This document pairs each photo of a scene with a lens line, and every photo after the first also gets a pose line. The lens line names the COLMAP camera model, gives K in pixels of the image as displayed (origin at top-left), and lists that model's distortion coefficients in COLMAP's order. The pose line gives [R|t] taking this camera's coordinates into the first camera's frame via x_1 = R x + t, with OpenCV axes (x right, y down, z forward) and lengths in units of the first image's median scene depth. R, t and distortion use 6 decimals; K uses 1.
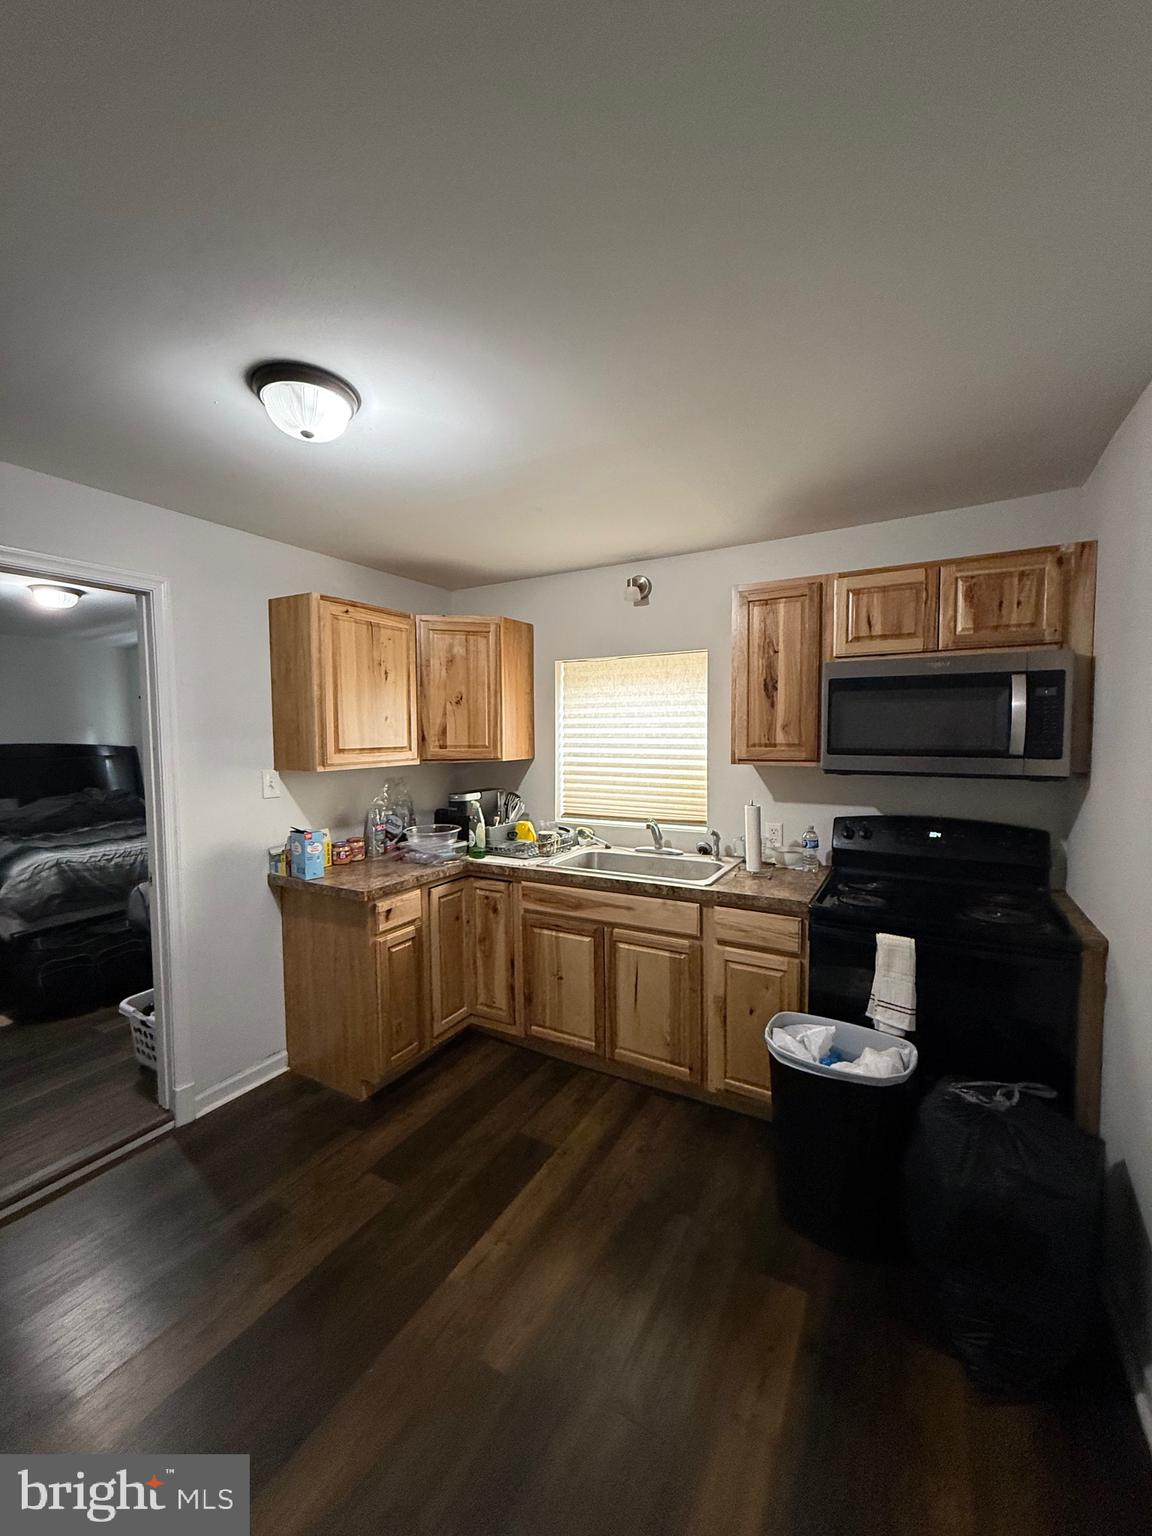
lens RADIAL K [[613.9, 0, 574.3], [0, 613.9, 764.5], [0, 0, 1]] dist [0.001720, -0.000503]
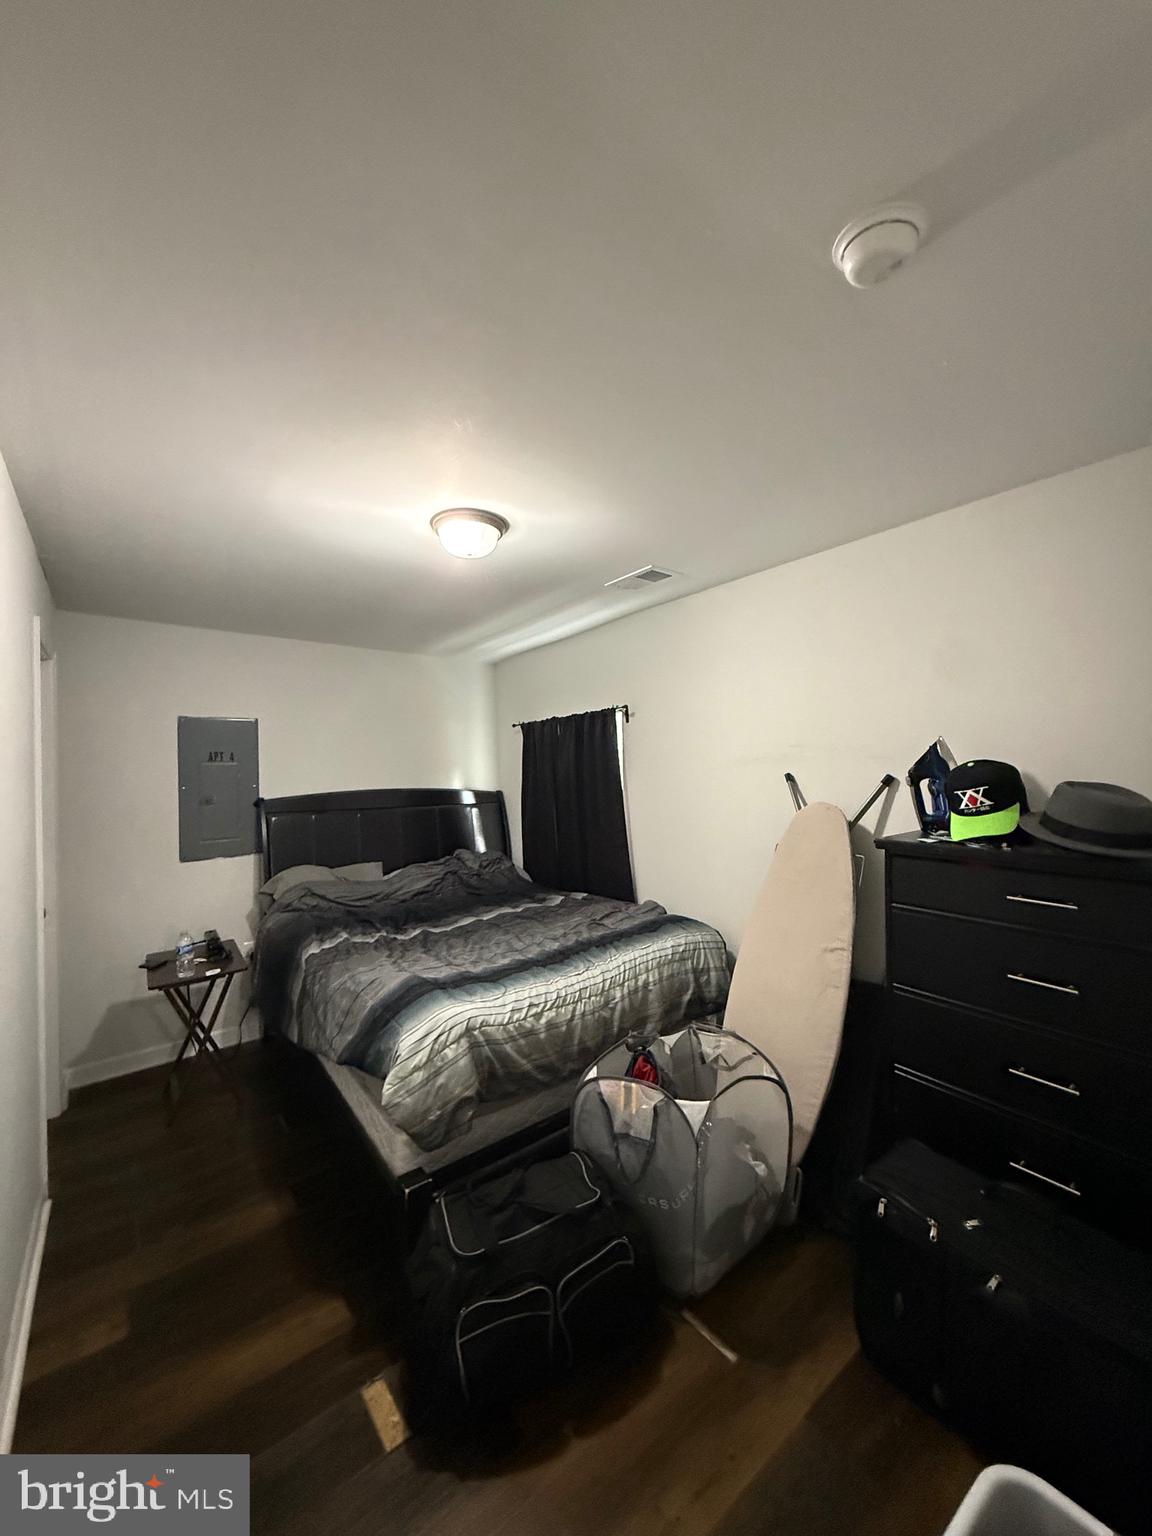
lens RADIAL K [[613.9, 0, 574.3], [0, 613.9, 764.5], [0, 0, 1]] dist [0.001720, -0.000503]
pose [[0.923593, -0.013919, -0.383121, -0.717060], [-0.008787, 0.998310, -0.057453, -0.041725], [0.383273, 0.056430, 0.921910, 0.701421]]
